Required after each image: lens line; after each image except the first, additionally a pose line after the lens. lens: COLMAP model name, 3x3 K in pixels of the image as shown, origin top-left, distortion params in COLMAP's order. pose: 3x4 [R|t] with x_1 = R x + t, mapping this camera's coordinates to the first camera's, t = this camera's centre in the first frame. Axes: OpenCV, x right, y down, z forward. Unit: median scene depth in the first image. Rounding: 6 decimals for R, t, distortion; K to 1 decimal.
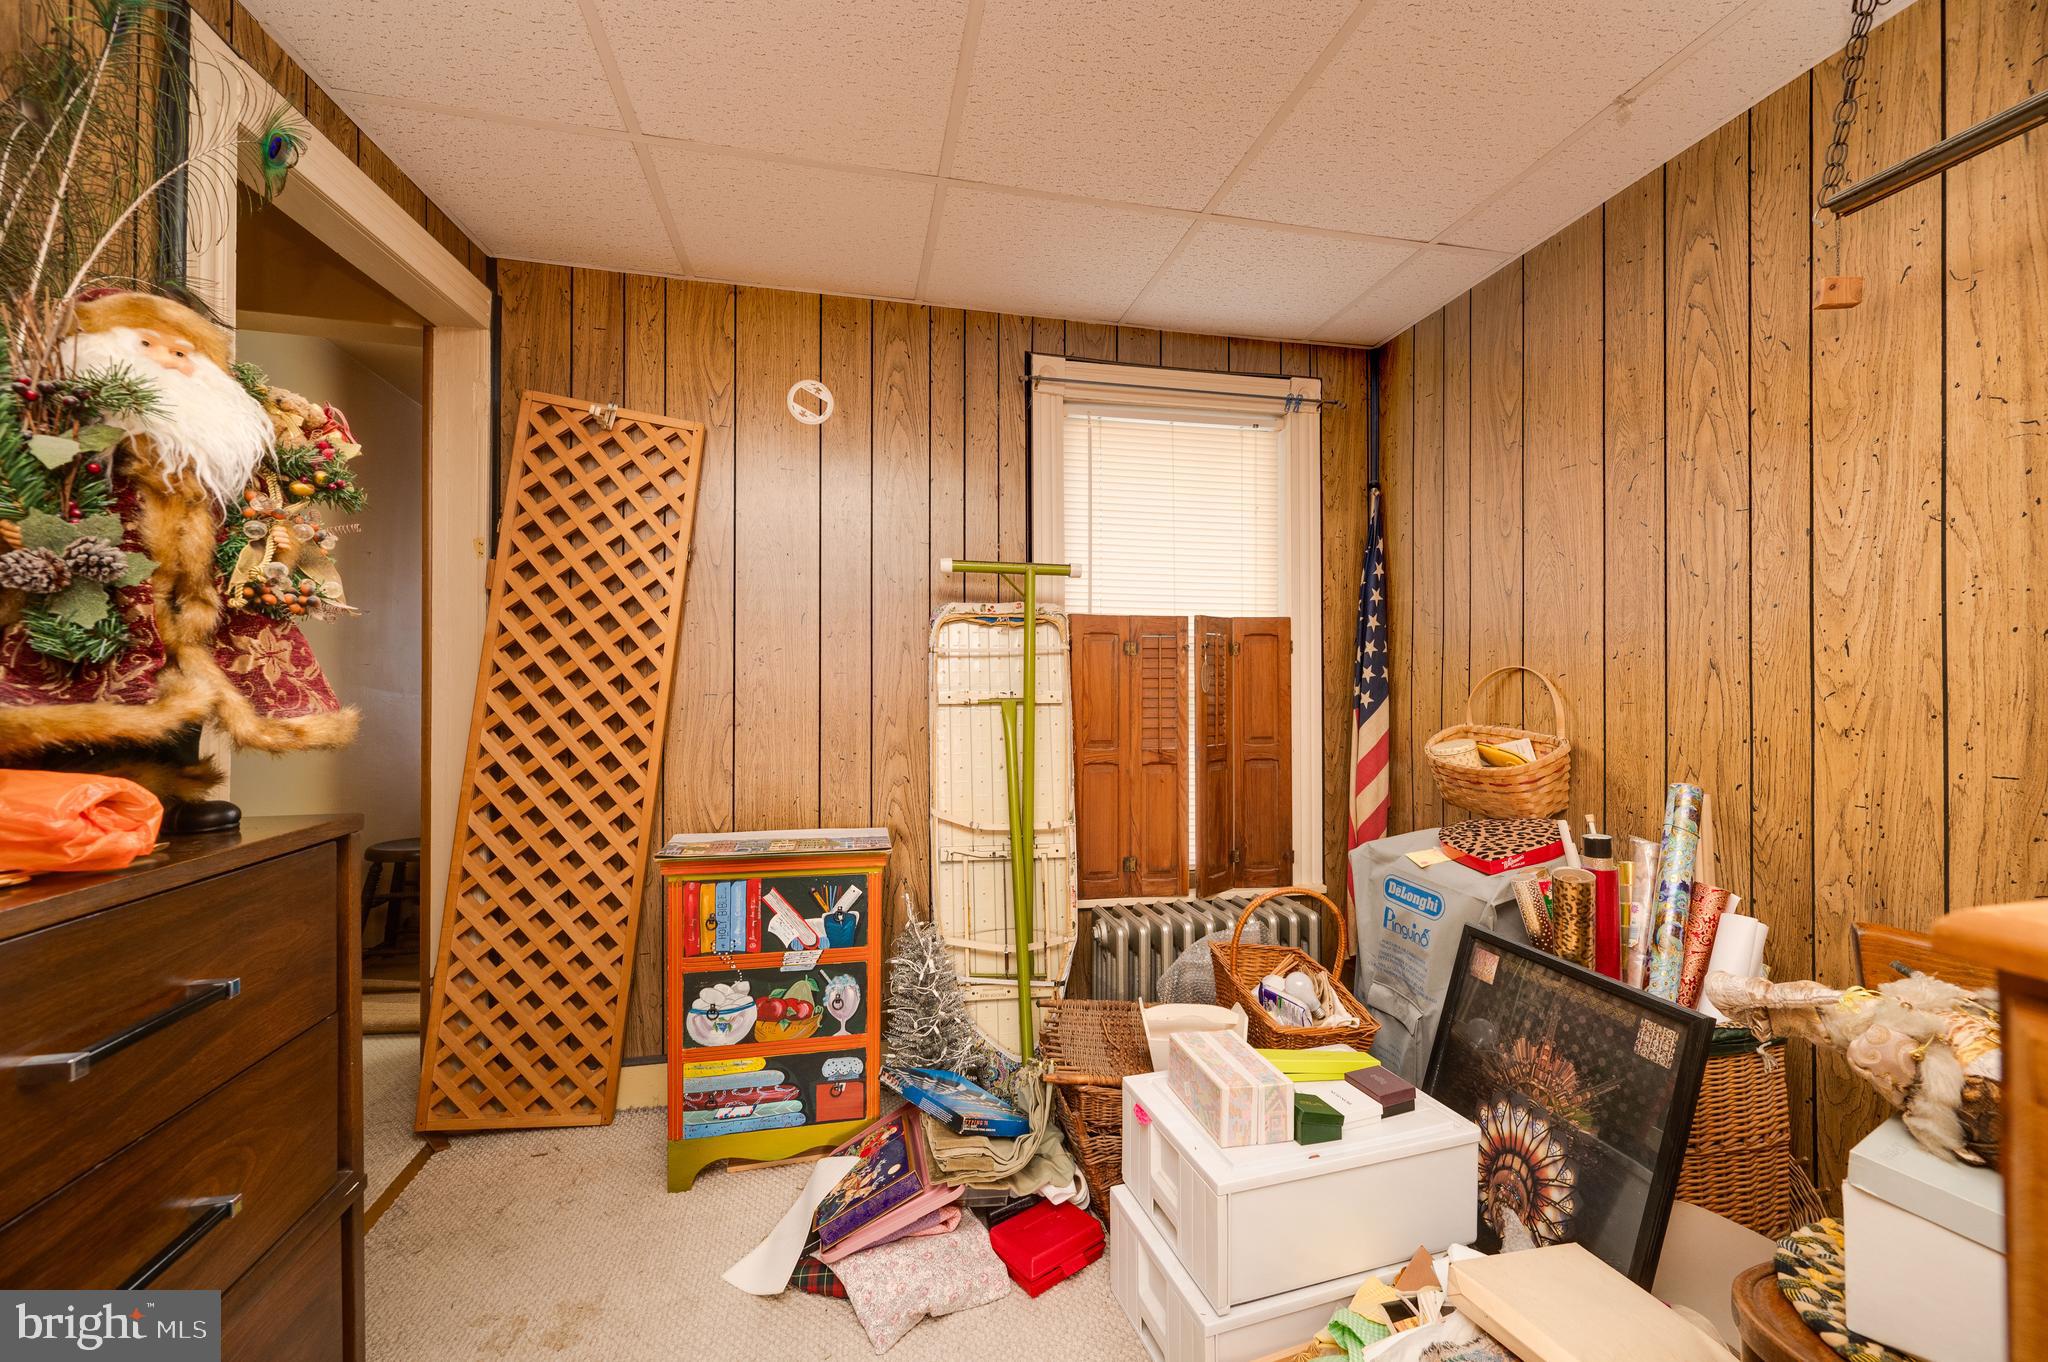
lens RADIAL K [[824.8, 0, 1030.2], [0, 824.8, 685.3], [0, 0, 1]] dist [-0.002351, -0.000171]
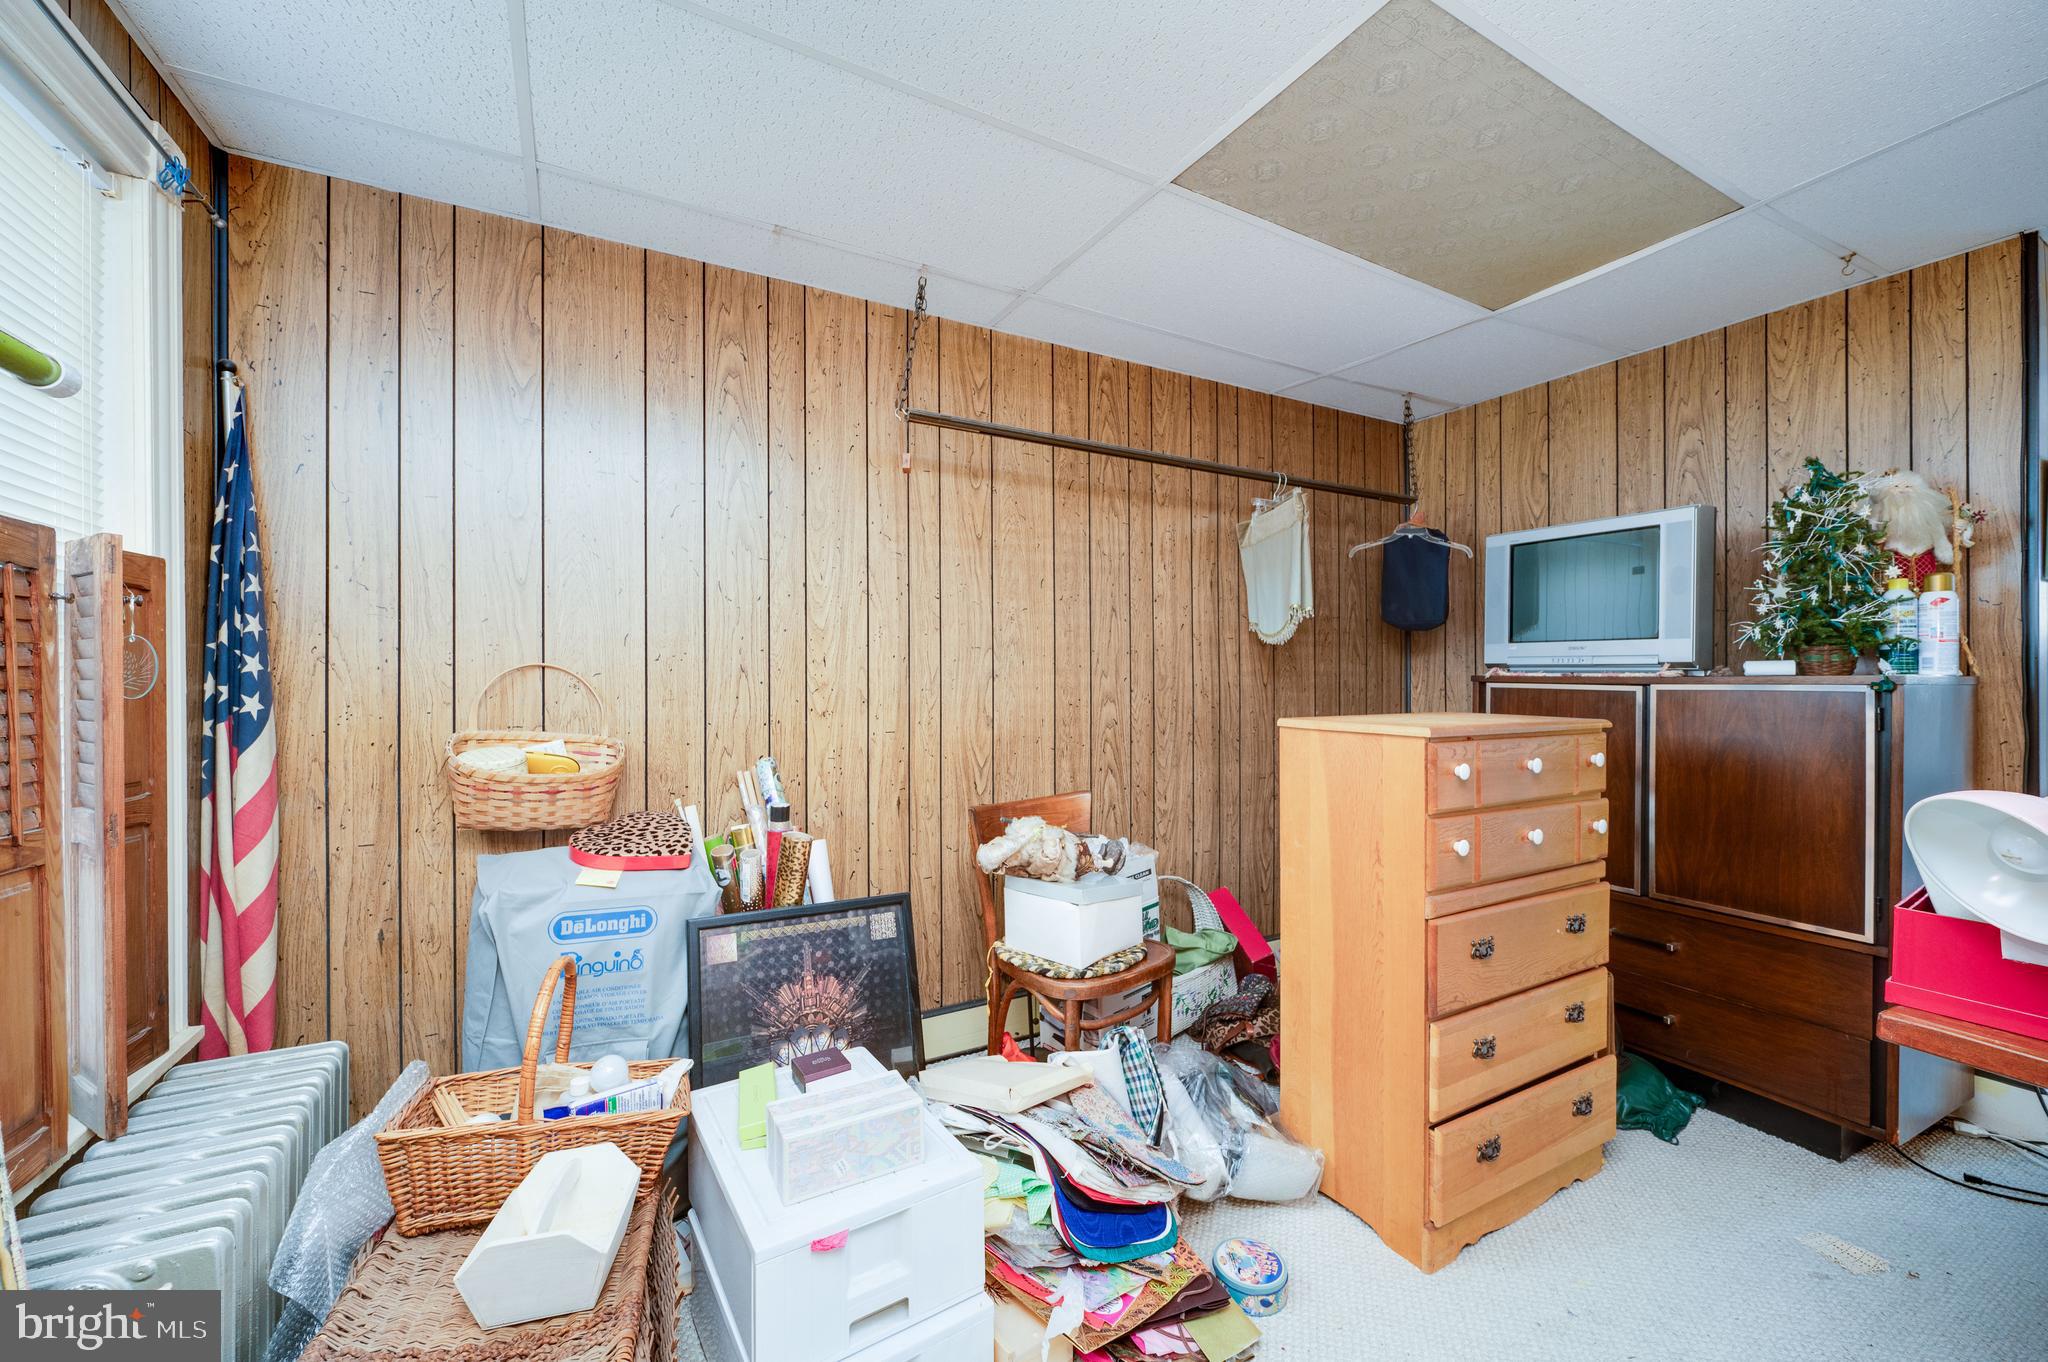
lens RADIAL K [[824.8, 0, 1030.2], [0, 824.8, 685.3], [0, 0, 1]] dist [-0.002351, -0.000171]
pose [[-0.304529, -0.001087, 0.952503, -0.594960], [-0.002283, 0.999997, 0.000411, -0.000230], [-0.952500, -0.002050, -0.304530, 0.971058]]
